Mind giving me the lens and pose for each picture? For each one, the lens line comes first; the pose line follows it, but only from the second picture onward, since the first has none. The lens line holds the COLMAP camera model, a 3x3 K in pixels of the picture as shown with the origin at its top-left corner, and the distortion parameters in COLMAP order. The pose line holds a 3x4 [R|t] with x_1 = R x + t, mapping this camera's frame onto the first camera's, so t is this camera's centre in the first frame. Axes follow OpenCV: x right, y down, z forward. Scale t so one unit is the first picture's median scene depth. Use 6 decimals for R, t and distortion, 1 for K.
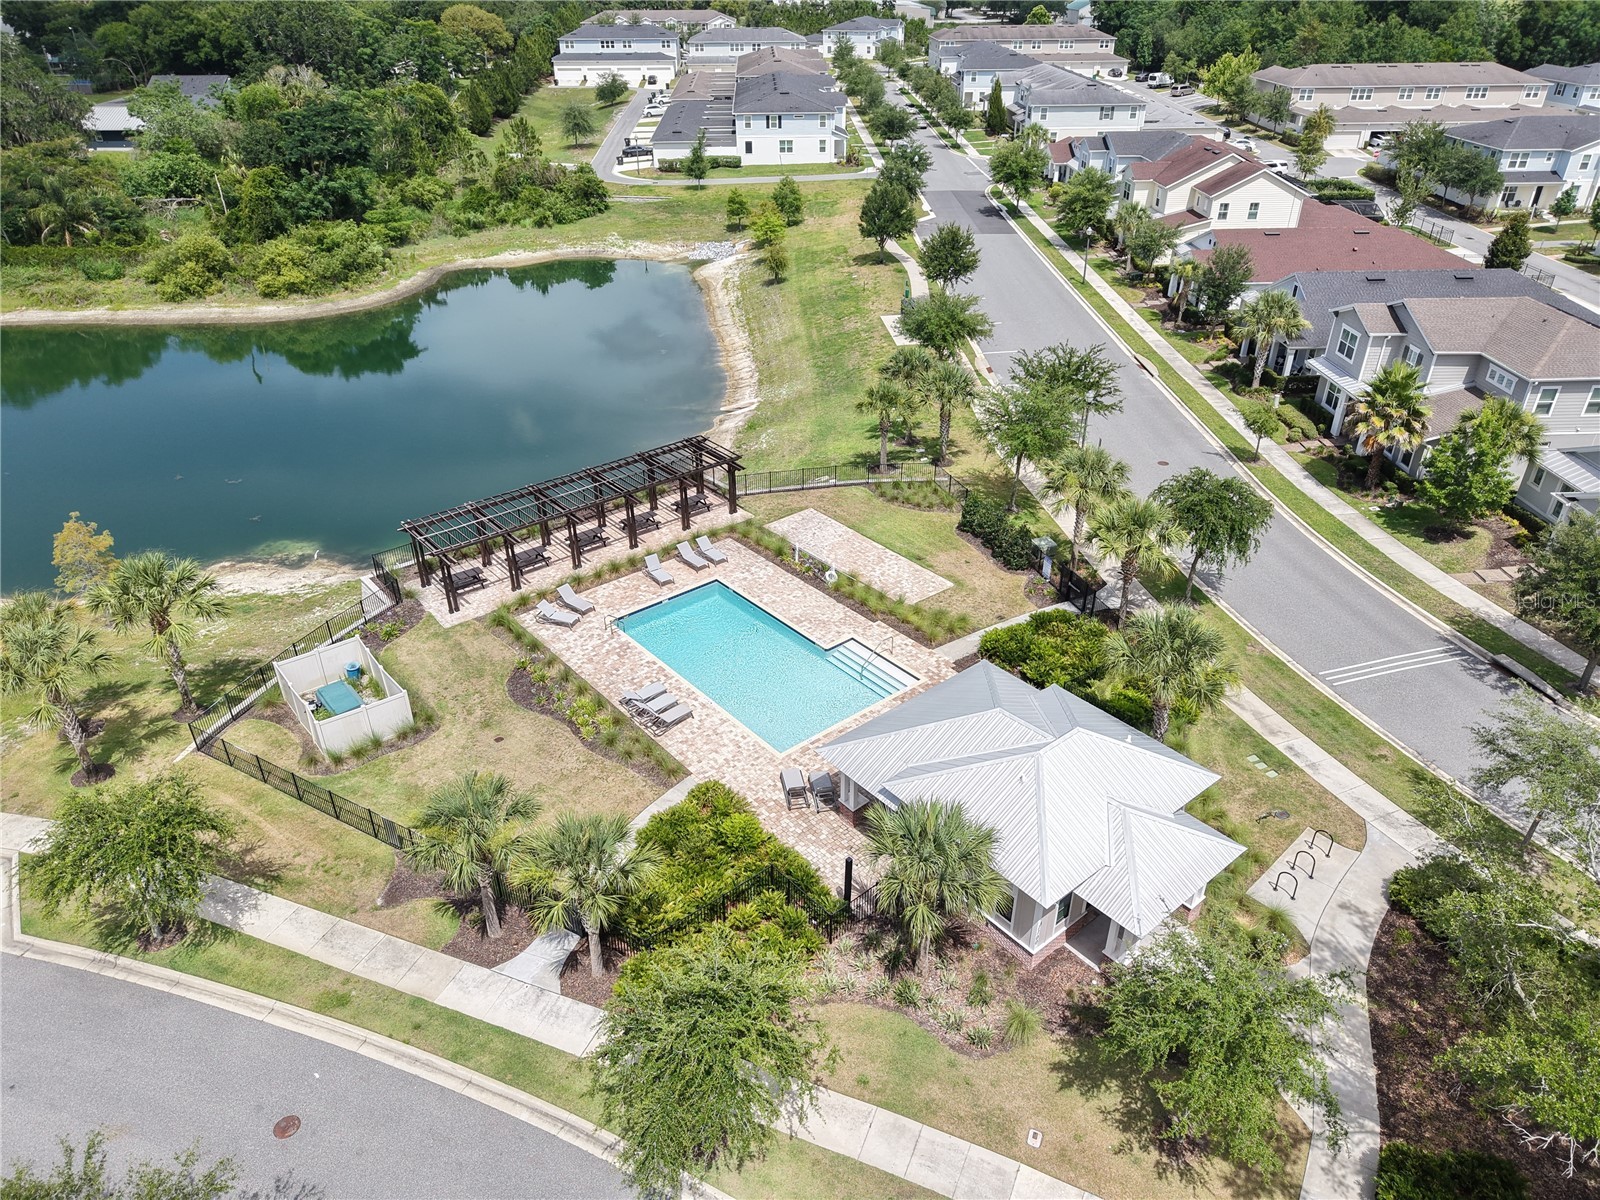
lens RADIAL K [[1078.8, 0, 804.2], [0, 1078.8, 621.4], [0, 0, 1]] dist [0.001919, -0.005042]
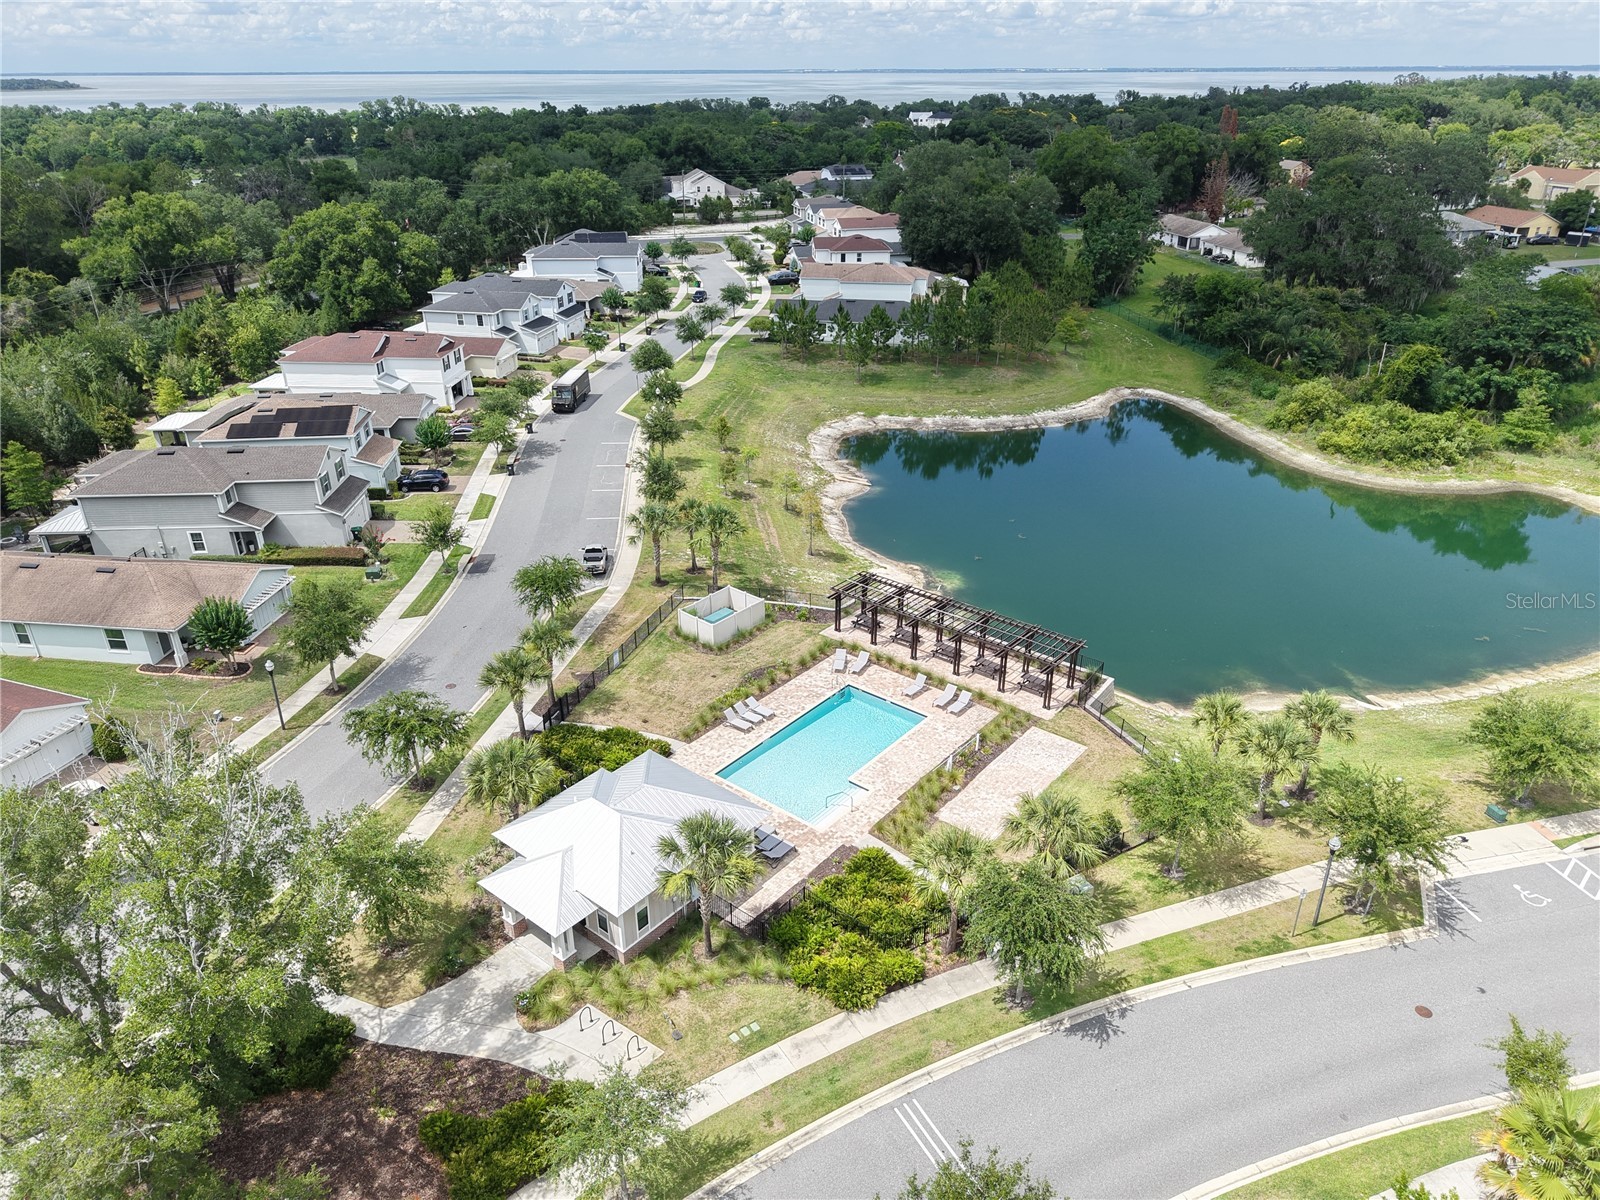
lens RADIAL K [[1078.8, 0, 804.2], [0, 1078.8, 621.4], [0, 0, 1]] dist [0.001919, -0.005042]
pose [[0.184826, 0.454490, -0.871365, 0.936194], [-0.518922, 0.798097, 0.306205, -0.438554], [0.834601, 0.395576, 0.383354, 0.364975]]
